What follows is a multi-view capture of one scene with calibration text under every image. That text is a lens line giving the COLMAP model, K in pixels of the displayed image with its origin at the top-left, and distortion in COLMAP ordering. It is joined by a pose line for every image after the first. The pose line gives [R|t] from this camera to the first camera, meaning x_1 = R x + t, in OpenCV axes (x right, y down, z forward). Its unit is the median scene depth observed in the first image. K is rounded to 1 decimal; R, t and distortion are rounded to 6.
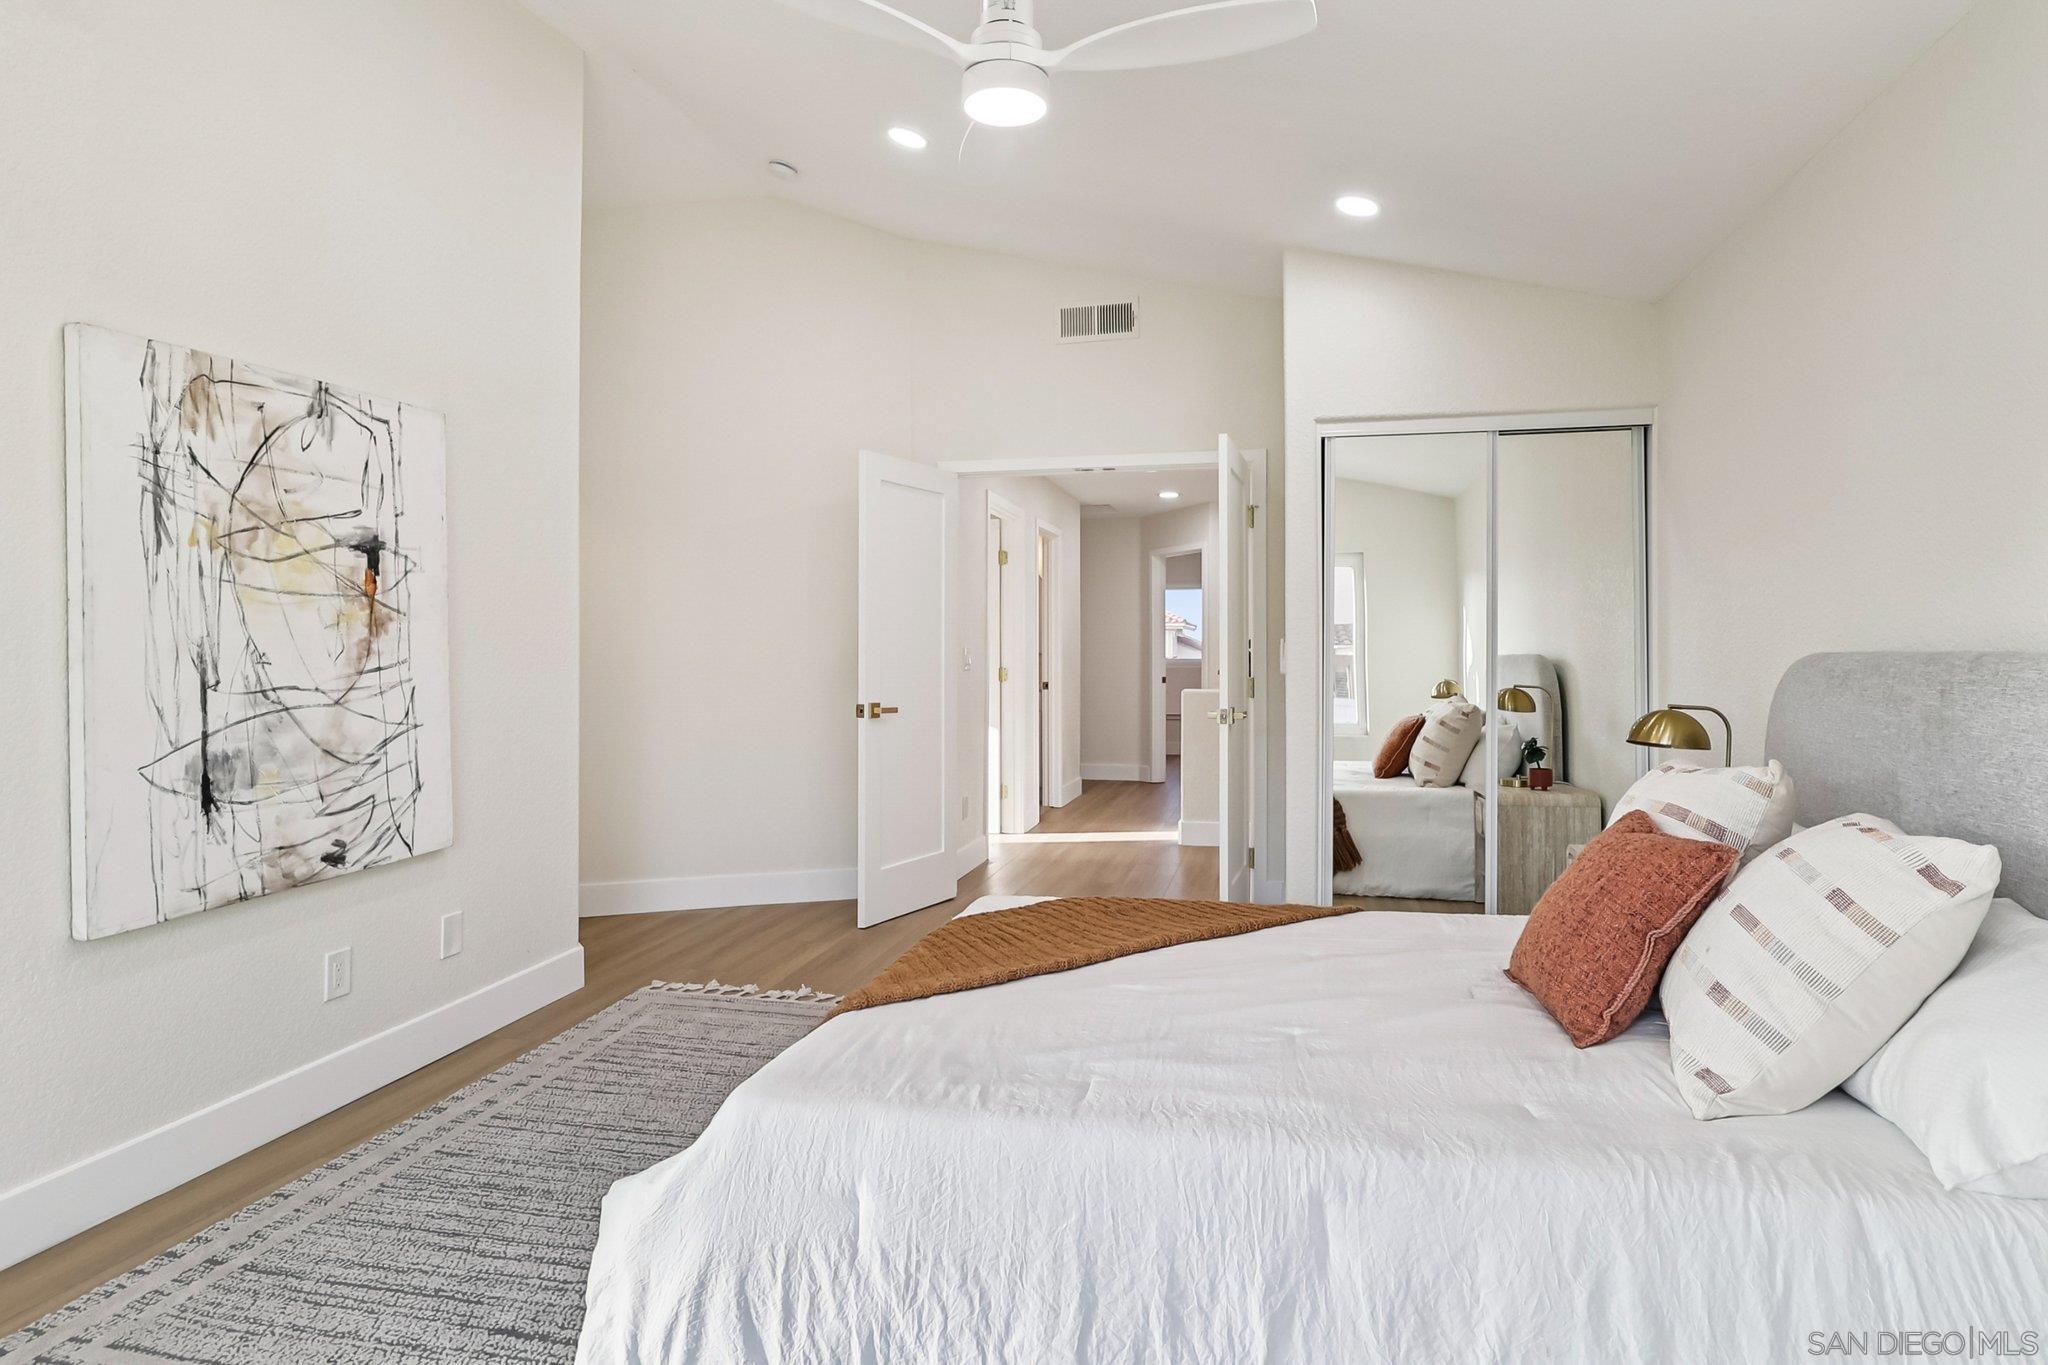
lens RADIAL K [[1085.2, 0, 1028.7], [0, 1085.2, 643.5], [0, 0, 1]] dist [0.004922, -0.012343]
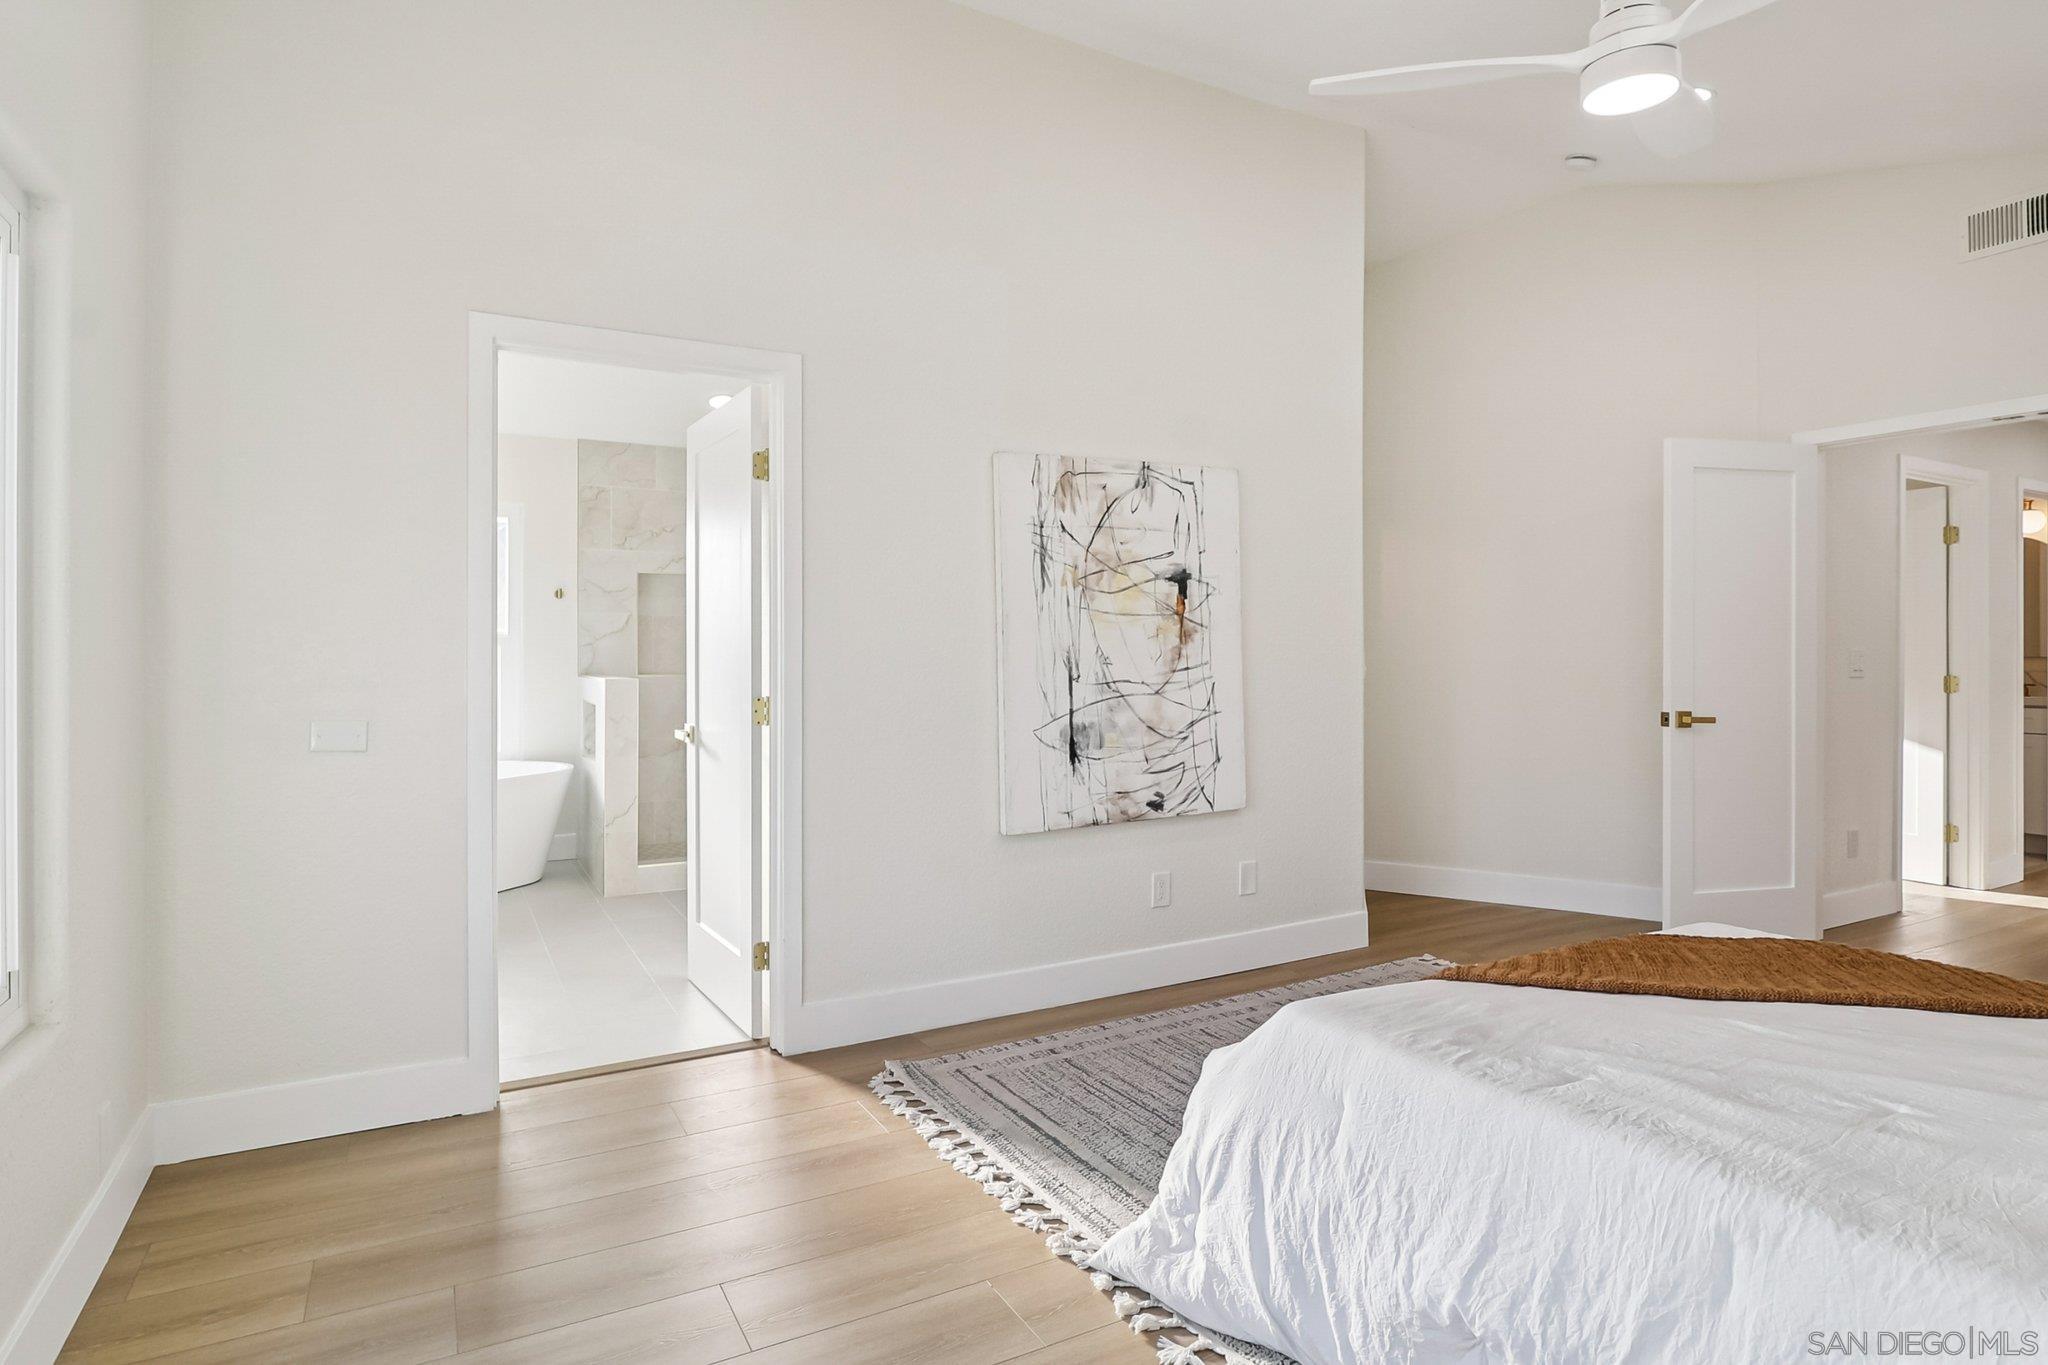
lens RADIAL K [[1062.4, 0, 1021.0], [0, 1062.4, 662.7], [0, 0, 1]] dist [0.006085, -0.012993]
pose [[0.670384, 0.006290, -0.741988, 0.279949], [0.005558, 0.999893, 0.013498, -0.003183], [0.741993, -0.013173, 0.670278, -0.038139]]
